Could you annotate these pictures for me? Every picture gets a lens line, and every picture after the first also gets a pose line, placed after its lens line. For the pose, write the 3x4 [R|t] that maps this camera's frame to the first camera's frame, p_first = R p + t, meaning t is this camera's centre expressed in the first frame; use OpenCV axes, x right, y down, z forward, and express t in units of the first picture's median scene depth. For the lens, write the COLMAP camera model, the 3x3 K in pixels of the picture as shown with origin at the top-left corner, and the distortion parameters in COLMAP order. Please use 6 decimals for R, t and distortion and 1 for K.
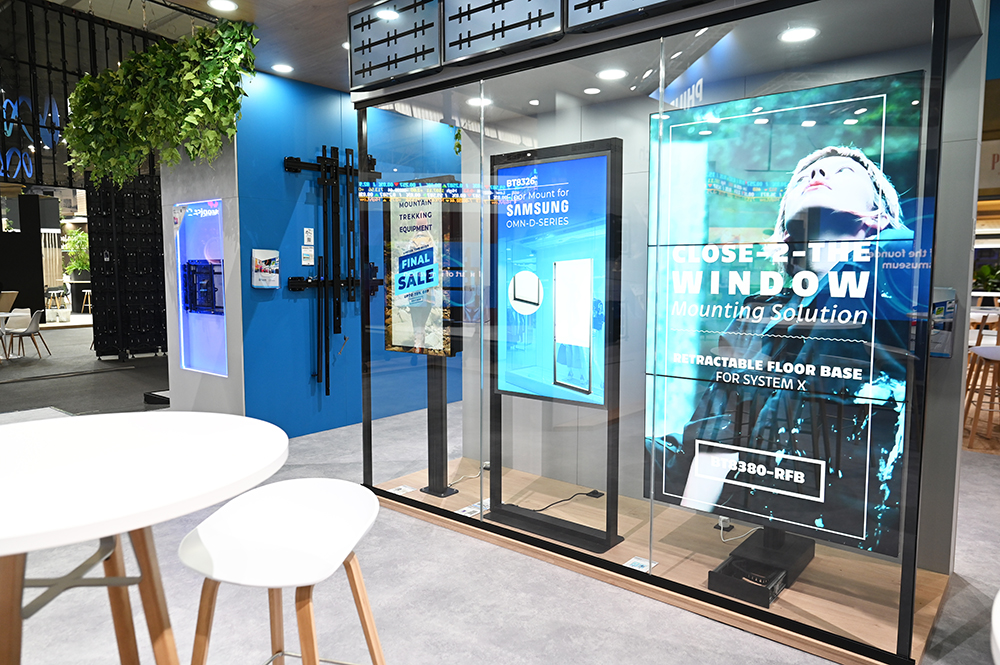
lens RADIAL K [[674.8, 0, 500.0], [0, 674.8, 332.5], [0, 0, 1]] dist [-0.002337, 0.003628]
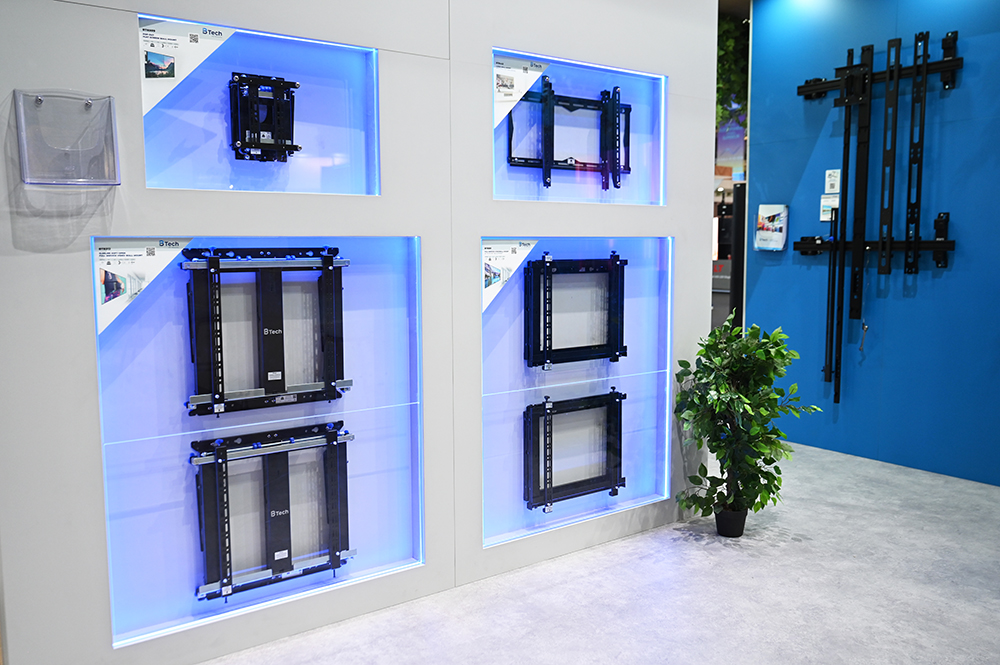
lens RADIAL K [[878.5, 0, 500.0], [0, 878.5, 332.5], [0, 0, 1]] dist [0.074672, 0.005167]
pose [[-0.216703, 0.102567, -0.970835, 0.763113], [-0.091842, 0.987913, 0.124872, -0.068416], [0.971908, 0.116224, -0.204663, 0.877073]]
